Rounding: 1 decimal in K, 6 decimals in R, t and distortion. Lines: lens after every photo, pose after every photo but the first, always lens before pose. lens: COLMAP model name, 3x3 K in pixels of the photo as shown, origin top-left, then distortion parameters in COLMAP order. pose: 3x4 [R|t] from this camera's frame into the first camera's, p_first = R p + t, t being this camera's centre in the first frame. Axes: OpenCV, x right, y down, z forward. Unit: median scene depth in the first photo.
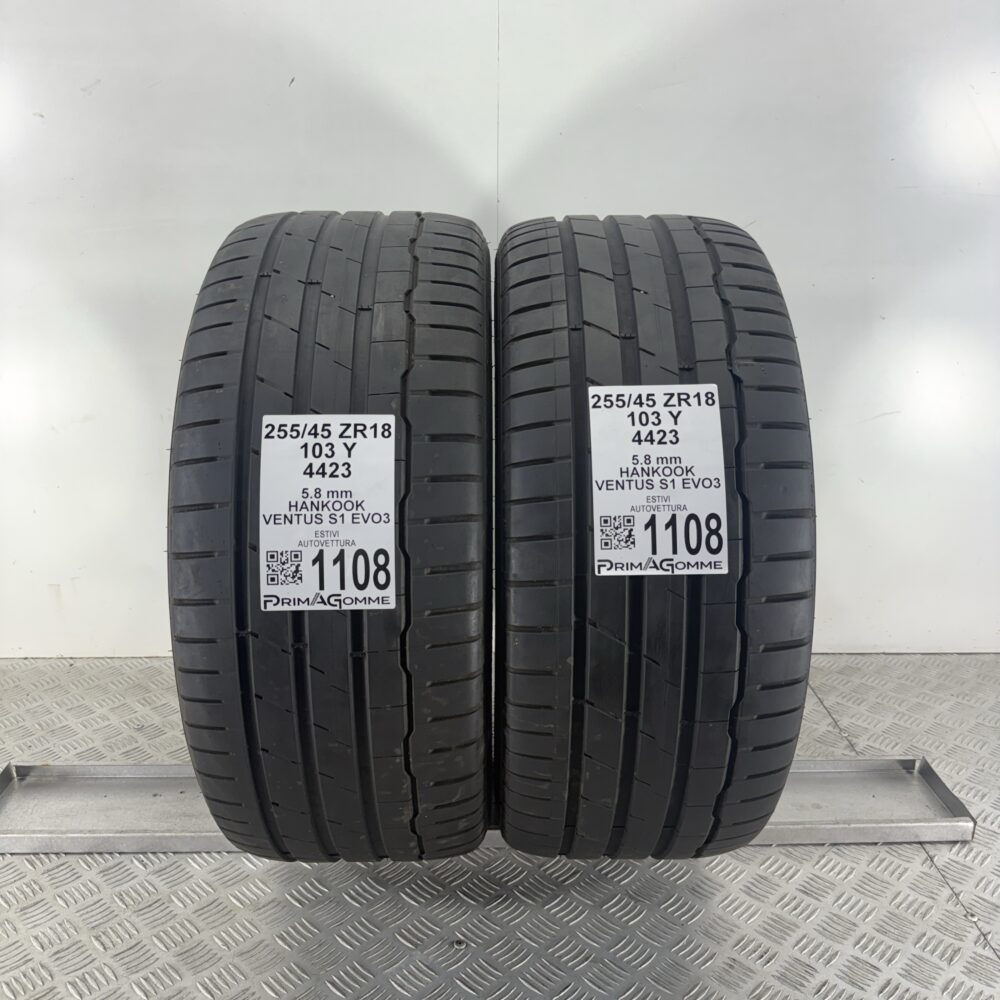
lens RADIAL K [[920.5, 0, 503.3], [0, 920.5, 501.2], [0, 0, 1]] dist [0.070878, -0.098656]
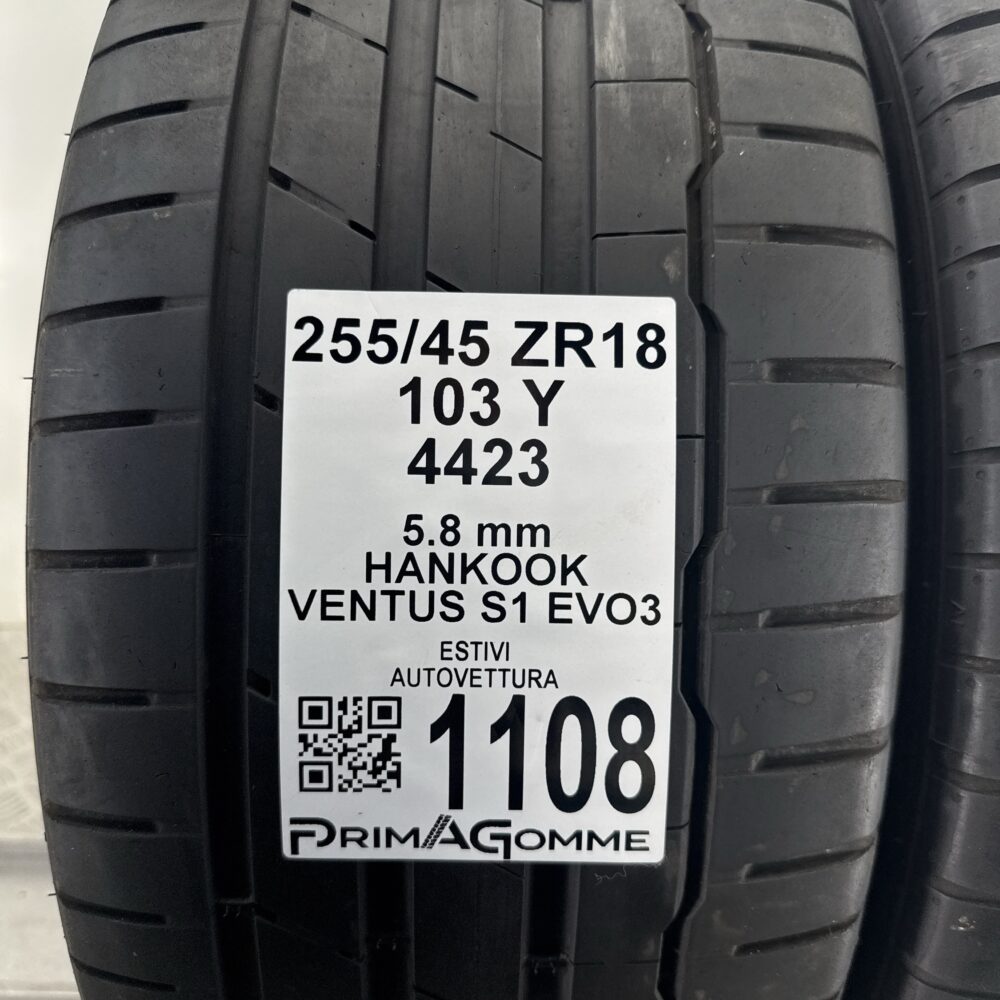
lens RADIAL K [[920.5, 0, 496.5], [0, 920.5, 500.9], [0, 0, 1]] dist [0.070878, -0.098656]
pose [[0.999202, 0.031972, -0.023932, -0.175210], [-0.028716, 0.991638, 0.125818, -0.061758], [0.027755, -0.125030, 0.991765, 0.664153]]
